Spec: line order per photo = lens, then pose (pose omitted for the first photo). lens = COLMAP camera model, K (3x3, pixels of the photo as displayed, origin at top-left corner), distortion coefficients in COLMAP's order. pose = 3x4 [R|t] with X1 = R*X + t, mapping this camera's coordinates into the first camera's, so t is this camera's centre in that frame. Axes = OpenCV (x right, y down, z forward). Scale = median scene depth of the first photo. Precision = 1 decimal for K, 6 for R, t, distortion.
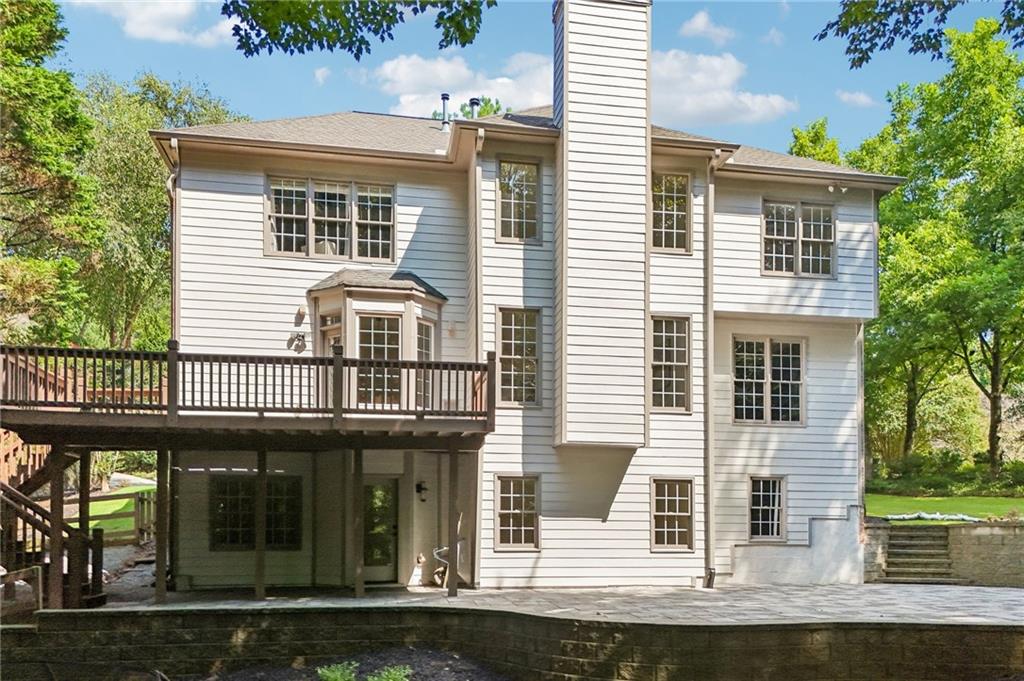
lens RADIAL K [[816.1, 0, 516.1], [0, 816.1, 527.0], [0, 0, 1]] dist [0.012377, 0.002199]
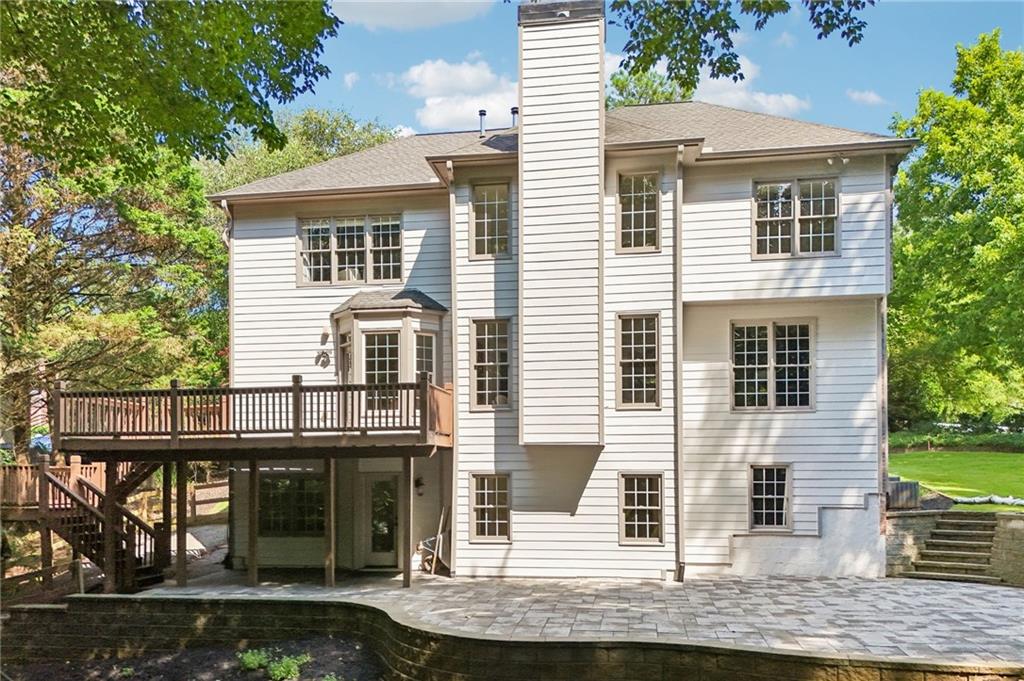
lens RADIAL K [[806.0, 0, 510.0], [0, 806.0, 477.2], [0, 0, 1]] dist [0.013601, 0.001089]
pose [[0.947073, -0.006859, -0.320945, 0.351206], [0.010031, 0.999916, 0.008230, -0.062891], [0.320861, -0.011014, 0.947062, -0.008162]]
